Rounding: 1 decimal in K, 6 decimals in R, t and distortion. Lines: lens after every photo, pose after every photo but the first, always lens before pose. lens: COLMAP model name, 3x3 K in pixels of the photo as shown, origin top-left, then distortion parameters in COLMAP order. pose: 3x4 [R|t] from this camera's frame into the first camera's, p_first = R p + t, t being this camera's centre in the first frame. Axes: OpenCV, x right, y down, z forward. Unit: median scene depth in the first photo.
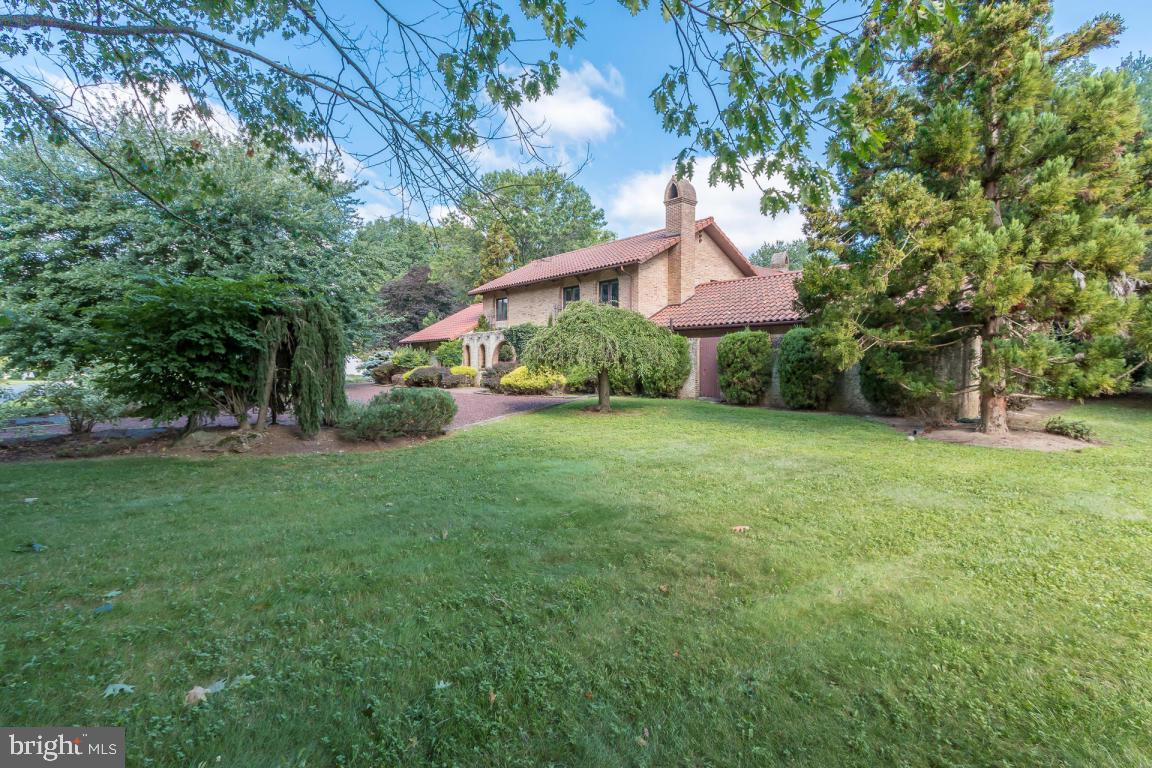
lens RADIAL K [[511.7, 0, 578.6], [0, 511.7, 391.1], [0, 0, 1]] dist [0.008973, 0.000757]
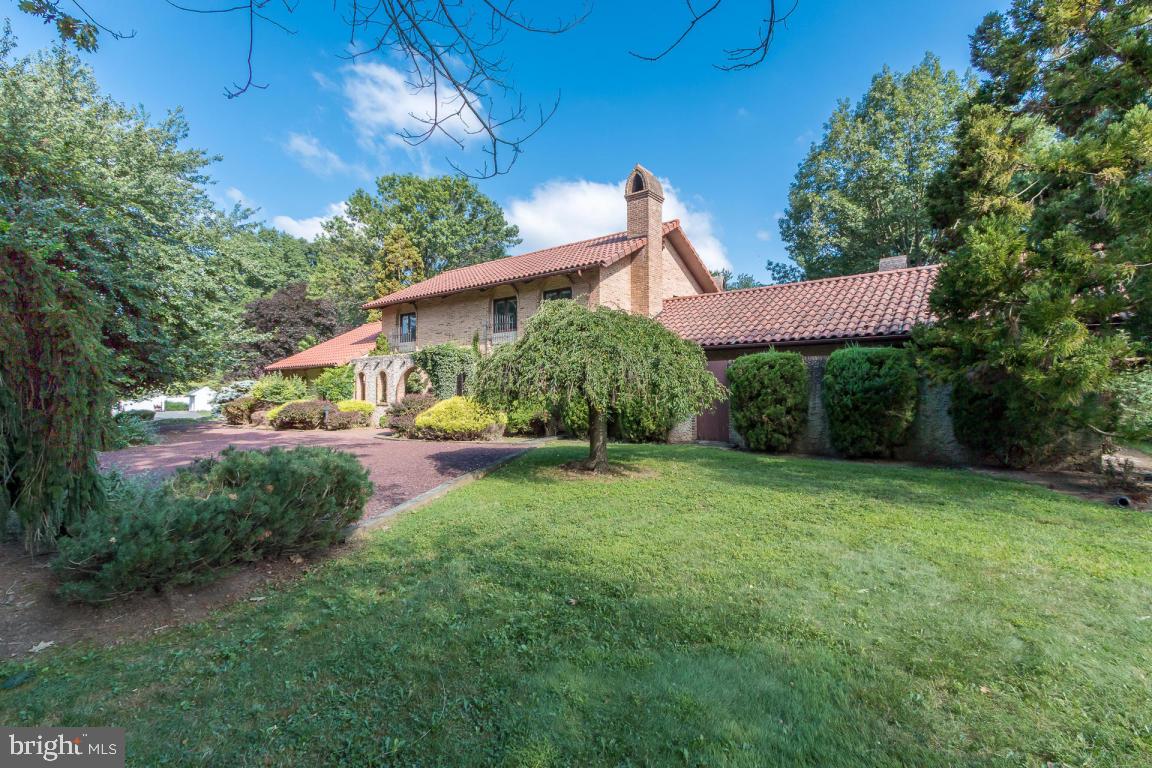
lens RADIAL K [[511.7, 0, 568.3], [0, 511.7, 387.4], [0, 0, 1]] dist [0.008973, 0.000757]
pose [[0.981742, 0.000177, 0.190216, -0.069802], [0.013270, 0.997499, -0.069418, -0.012482], [-0.189753, 0.070675, 0.979285, 0.228341]]
